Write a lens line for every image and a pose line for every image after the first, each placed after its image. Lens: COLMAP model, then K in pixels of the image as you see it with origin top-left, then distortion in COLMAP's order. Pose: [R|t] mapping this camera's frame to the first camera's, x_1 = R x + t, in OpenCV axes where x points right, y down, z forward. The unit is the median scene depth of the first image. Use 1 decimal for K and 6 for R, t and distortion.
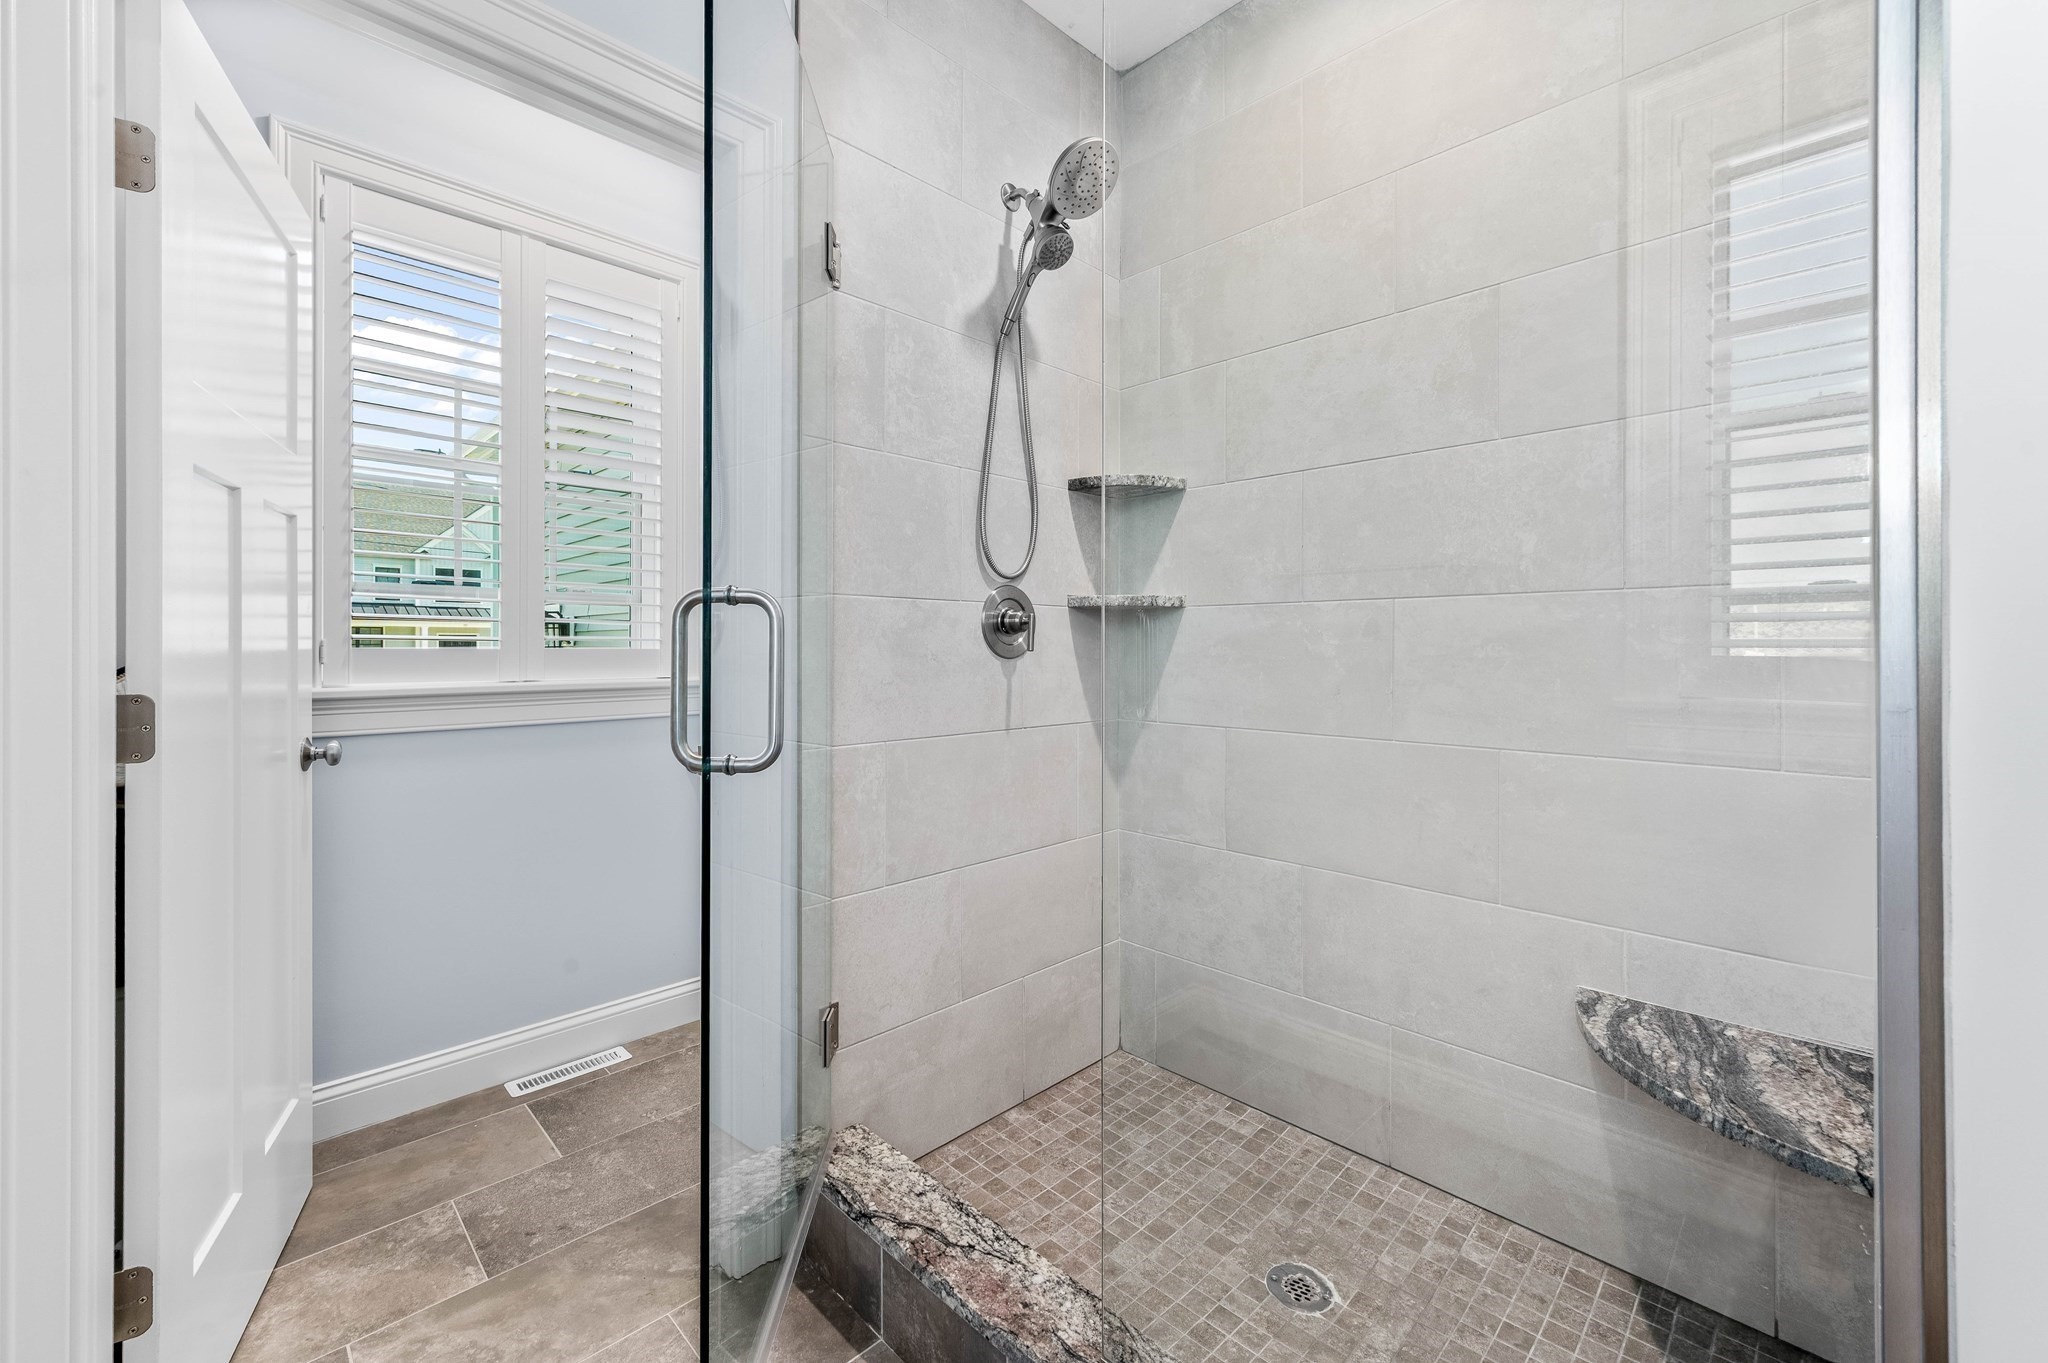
lens RADIAL K [[821.1, 0, 1020.7], [0, 821.1, 646.4], [0, 0, 1]] dist [-0.000143, -0.000016]
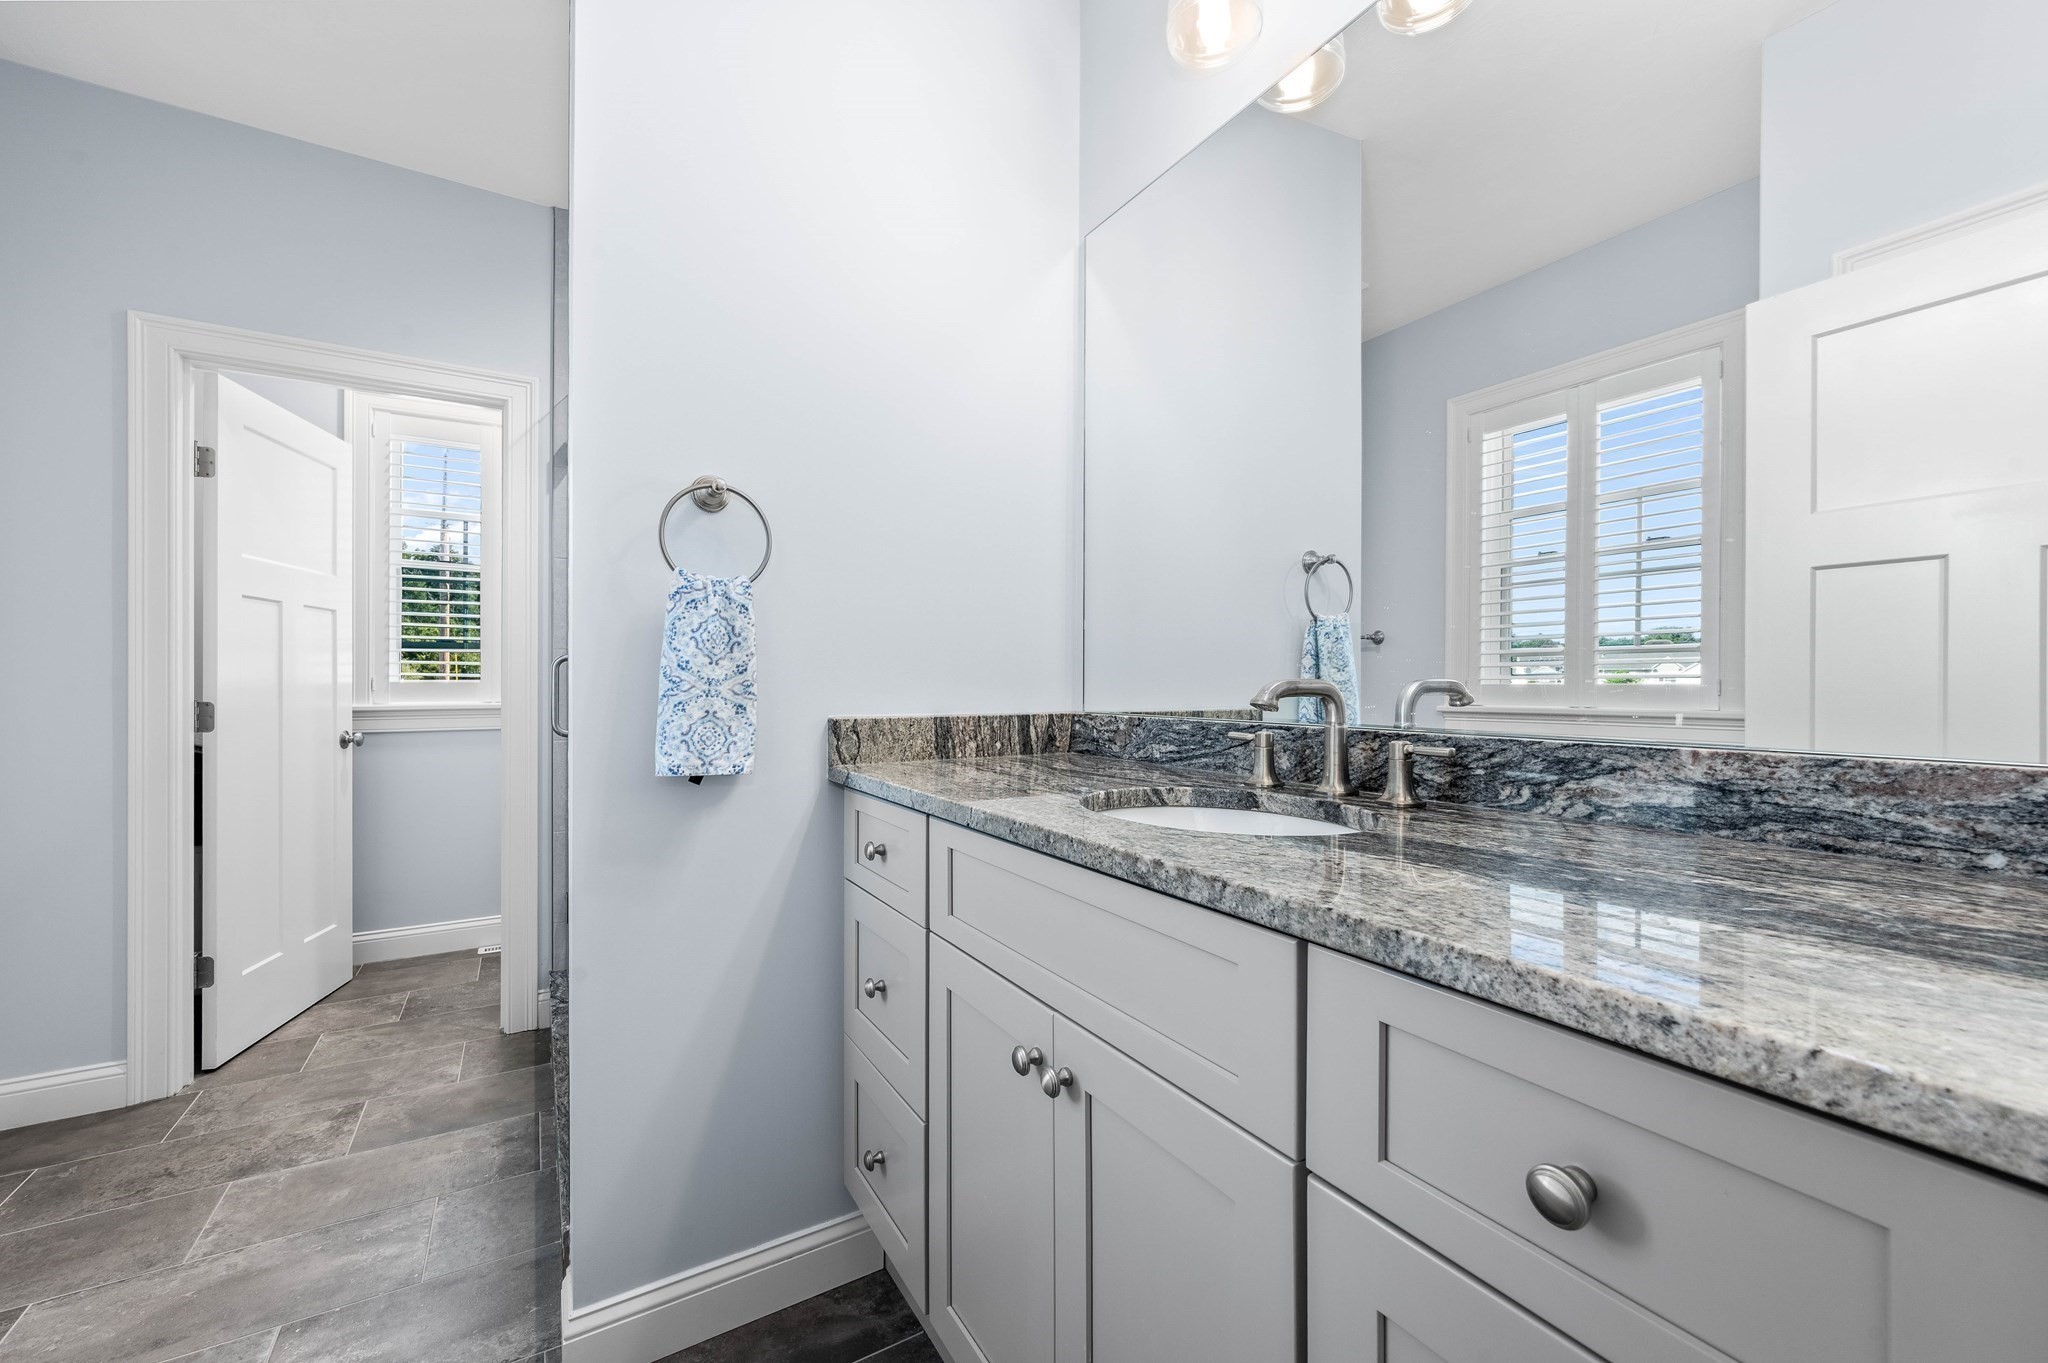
lens RADIAL K [[792.2, 0, 1024.0], [0, 792.2, 681.5], [0, 0, 1]] dist [-0.001017, -0.000168]
pose [[0.973066, -0.001918, -0.230517, 1.057412], [-0.000119, 0.999961, -0.008824, 0.013895], [0.230525, 0.008614, 0.973028, -0.395357]]
